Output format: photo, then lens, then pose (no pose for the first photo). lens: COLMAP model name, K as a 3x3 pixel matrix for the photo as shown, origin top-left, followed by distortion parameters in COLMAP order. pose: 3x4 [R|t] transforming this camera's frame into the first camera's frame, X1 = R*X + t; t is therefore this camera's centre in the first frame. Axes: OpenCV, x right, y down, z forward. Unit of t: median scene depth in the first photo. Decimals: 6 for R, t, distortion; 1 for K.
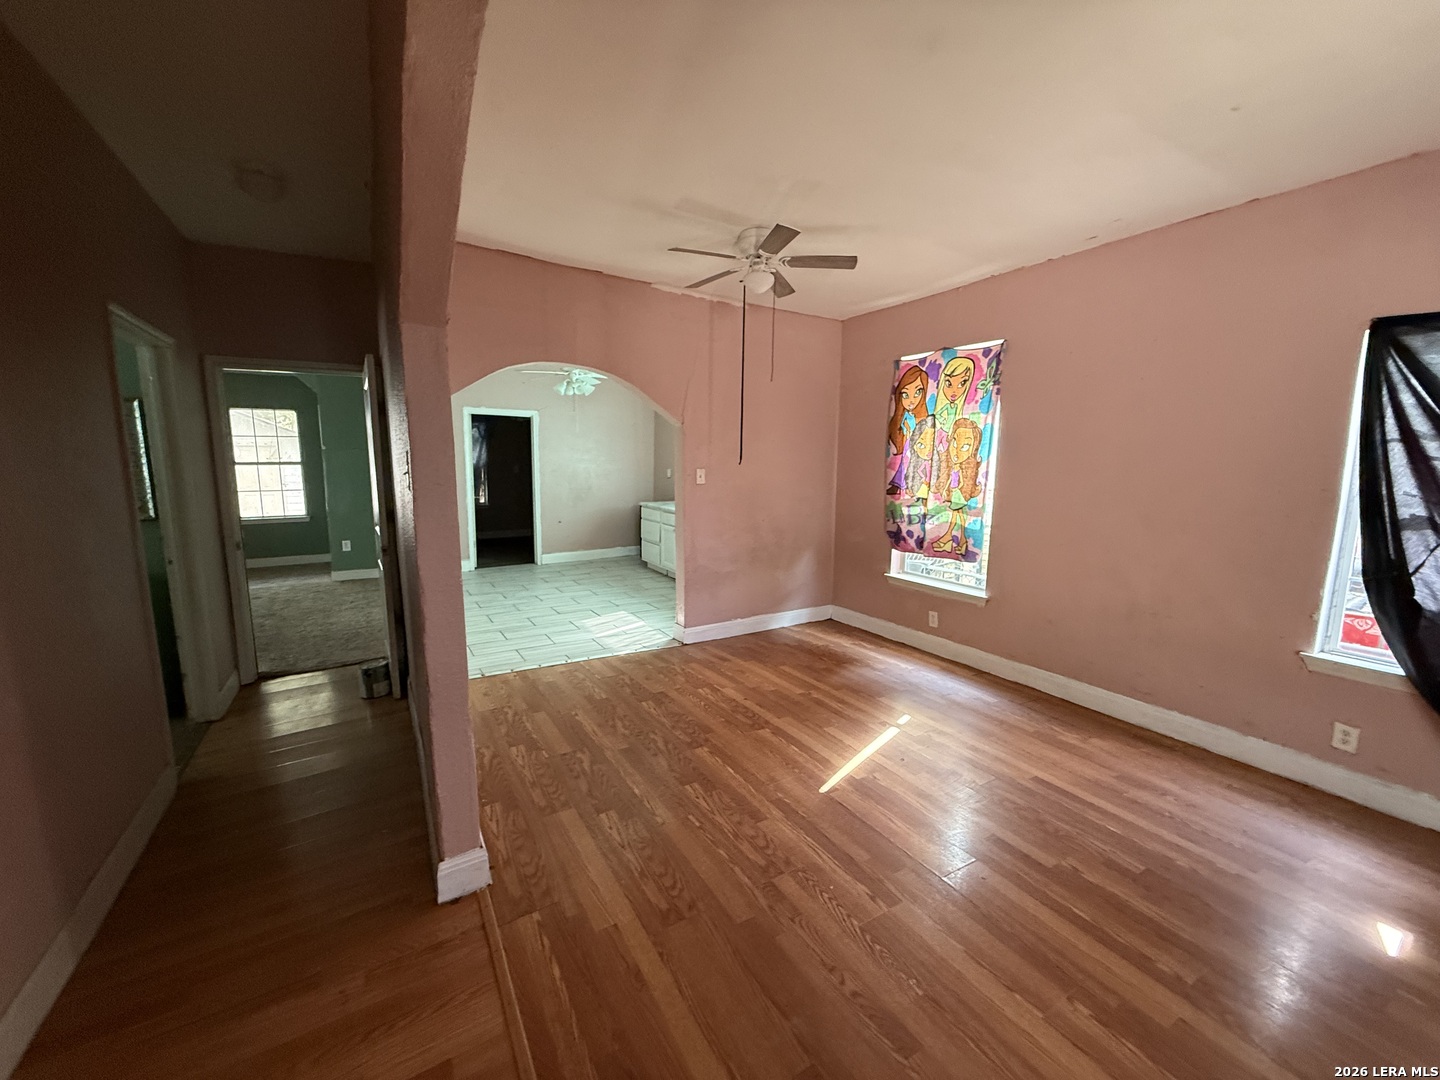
lens RADIAL K [[574.6, 0, 721.4], [0, 574.6, 539.2], [0, 0, 1]] dist [-0.001311, -0.000115]
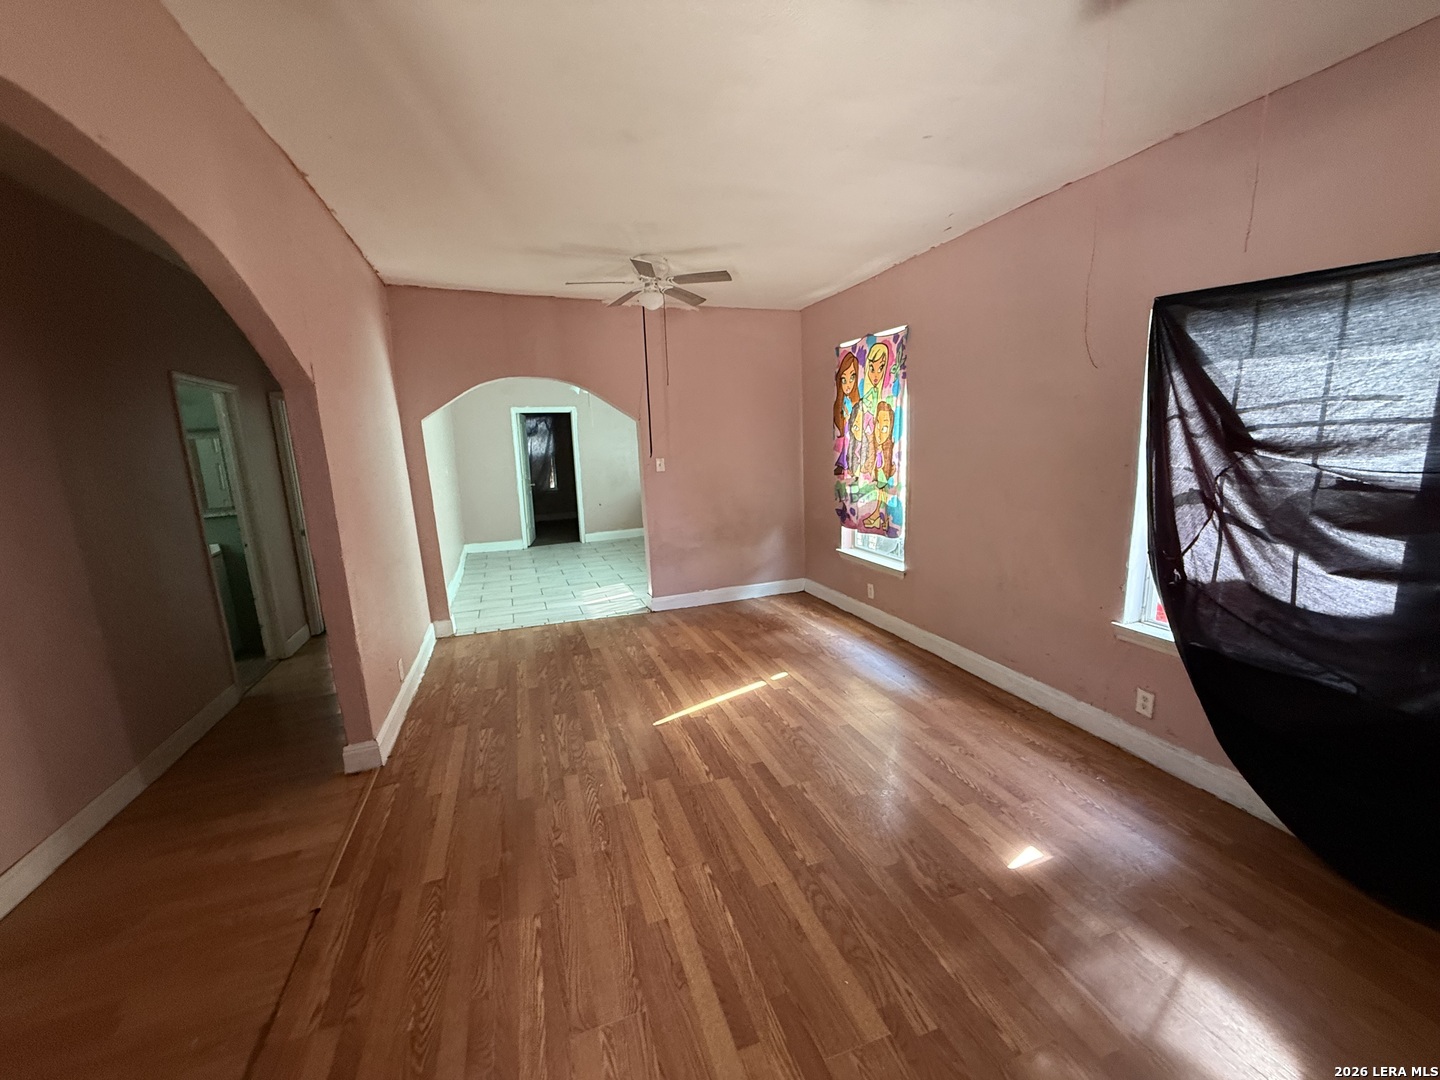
lens RADIAL K [[574.6, 0, 718.3], [0, 574.6, 540.3], [0, 0, 1]] dist [-0.001311, -0.000115]
pose [[0.979259, -0.011183, -0.202303, 0.342245], [0.020187, 0.998892, 0.042502, -0.007000], [0.201603, -0.045705, 0.978400, -0.106762]]
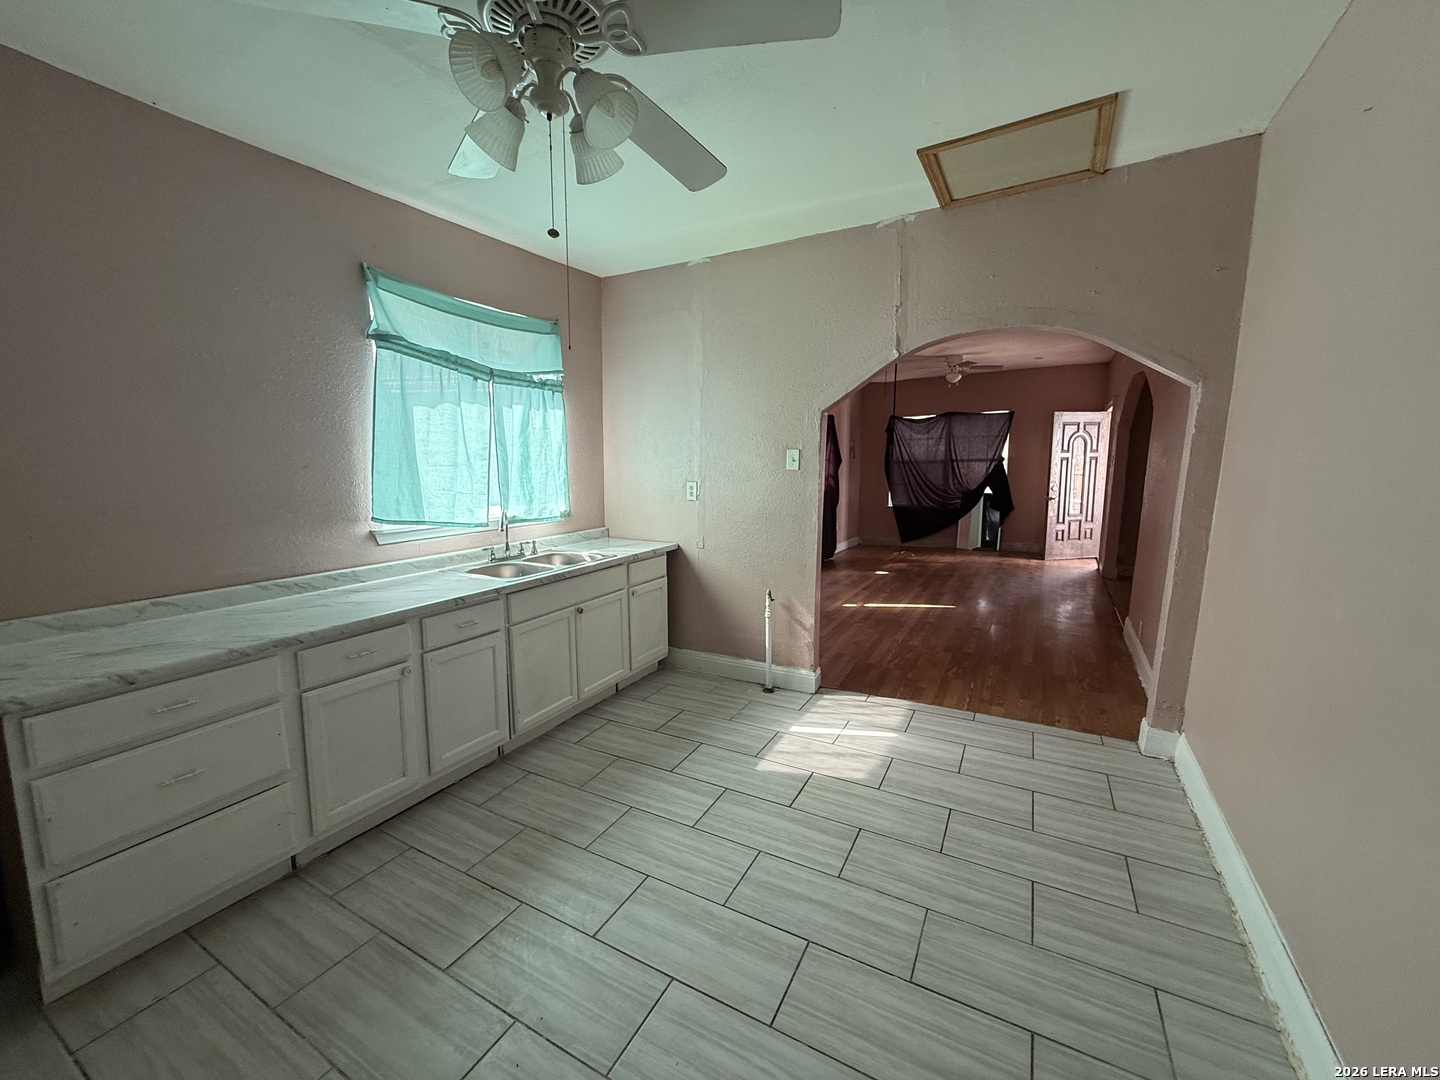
lens RADIAL K [[574.6, 0, 713.8], [0, 574.6, 540.0], [0, 0, 1]] dist [-0.001311, -0.000115]
pose [[-0.490071, -0.132684, 0.861525, -0.750572], [0.116575, 0.969493, 0.215624, -0.236172], [-0.863852, 0.206103, -0.459653, 1.661523]]
